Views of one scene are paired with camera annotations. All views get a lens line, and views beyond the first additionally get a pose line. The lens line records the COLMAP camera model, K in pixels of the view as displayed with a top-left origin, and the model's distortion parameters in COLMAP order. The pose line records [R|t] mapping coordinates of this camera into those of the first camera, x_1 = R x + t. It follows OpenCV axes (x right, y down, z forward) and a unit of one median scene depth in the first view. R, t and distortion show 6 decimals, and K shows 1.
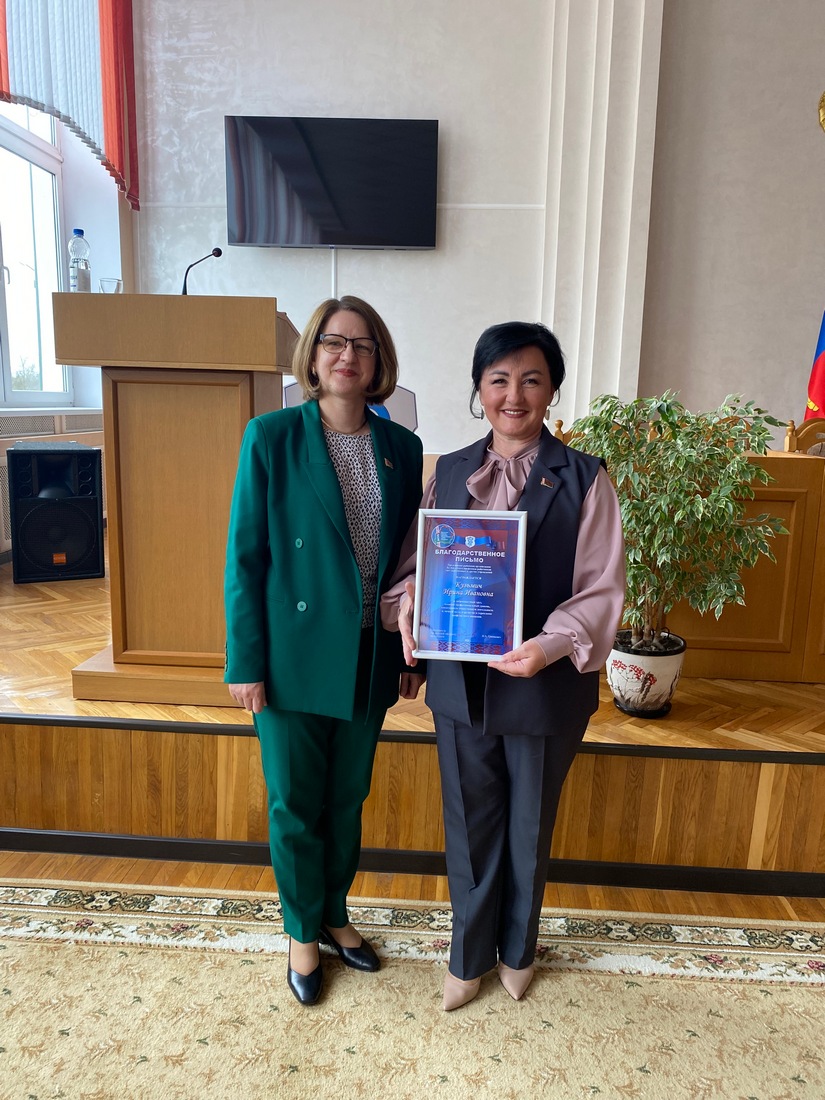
lens RADIAL K [[844.1, 0, 422.0], [0, 844.1, 552.9], [0, 0, 1]] dist [0.004754, -0.005689]
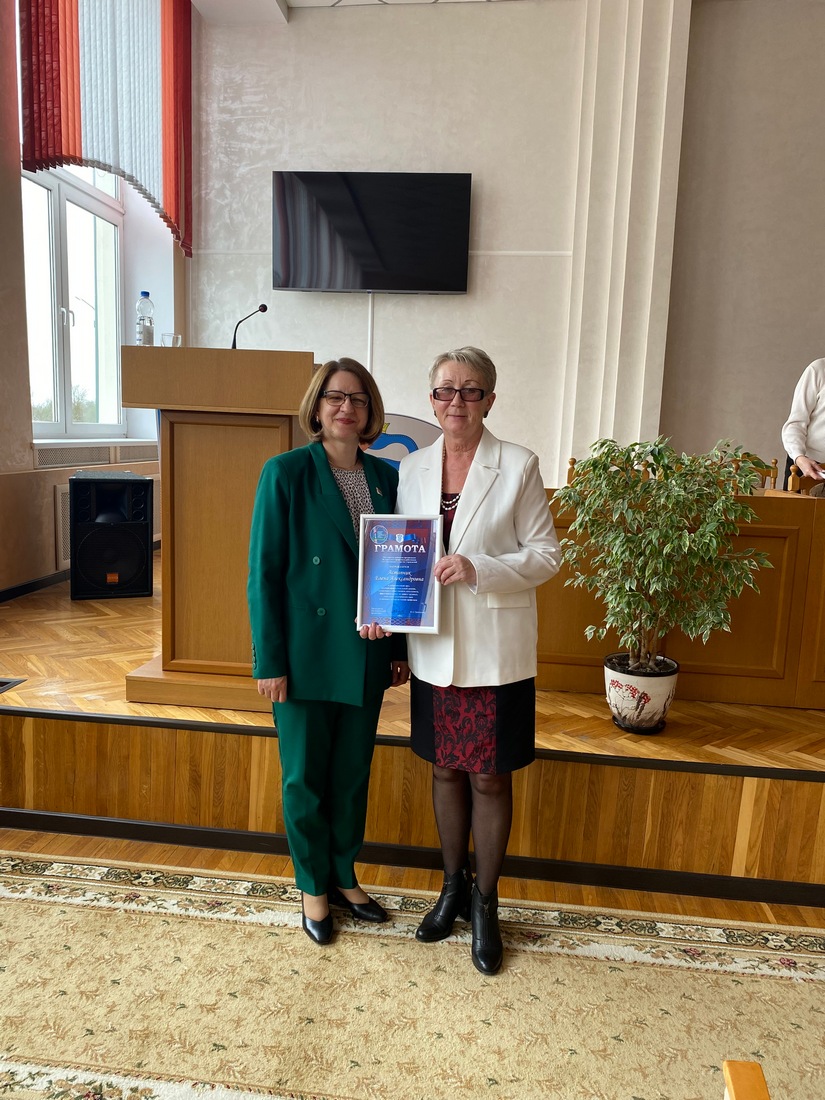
lens RADIAL K [[838.1, 0, 406.3], [0, 838.1, 549.9], [0, 0, 1]] dist [0.005698, -0.003843]
pose [[0.998091, 0.018830, -0.058817, 0.023914], [-0.021073, 0.999065, -0.037738, 0.005876], [0.058051, 0.038906, 0.997555, -0.110812]]
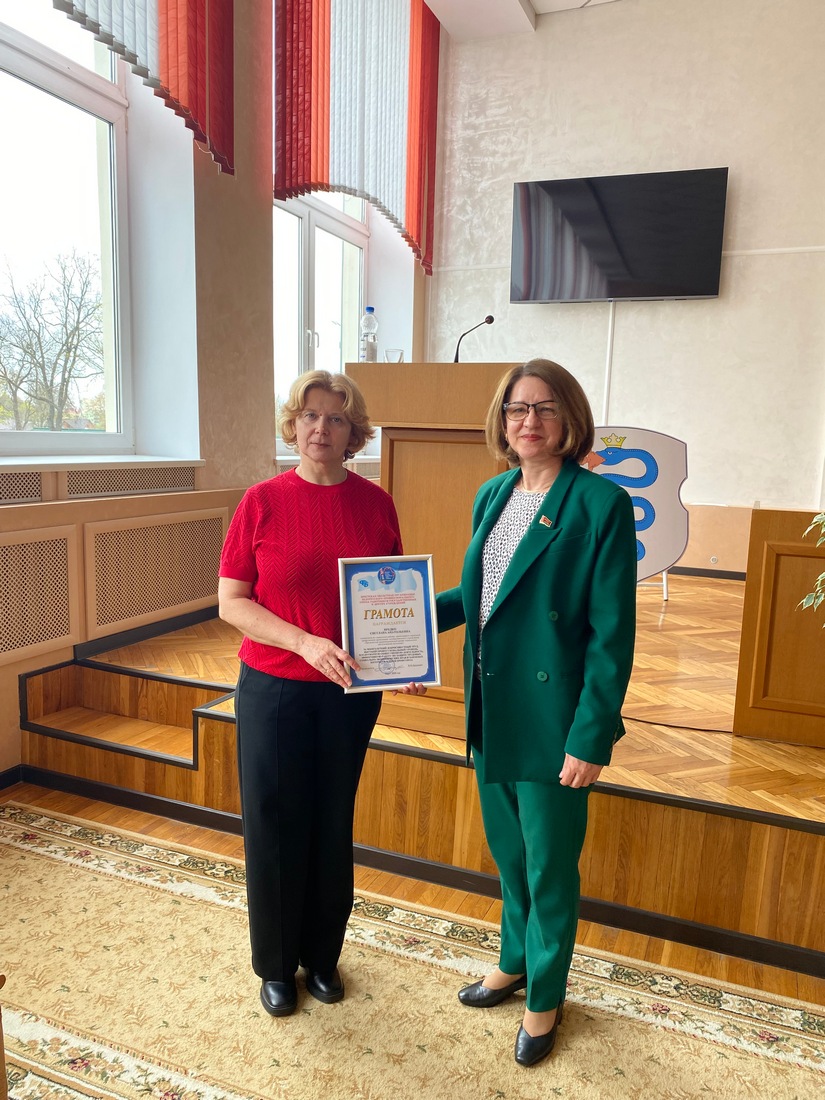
lens RADIAL K [[840.7, 0, 419.3], [0, 840.7, 559.2], [0, 0, 1]] dist [0.008986, -0.006477]
pose [[0.947259, 0.051087, -0.316370, 0.034363], [-0.065063, 0.997310, -0.033766, -0.008017], [0.313794, 0.052569, 0.948035, -0.042438]]
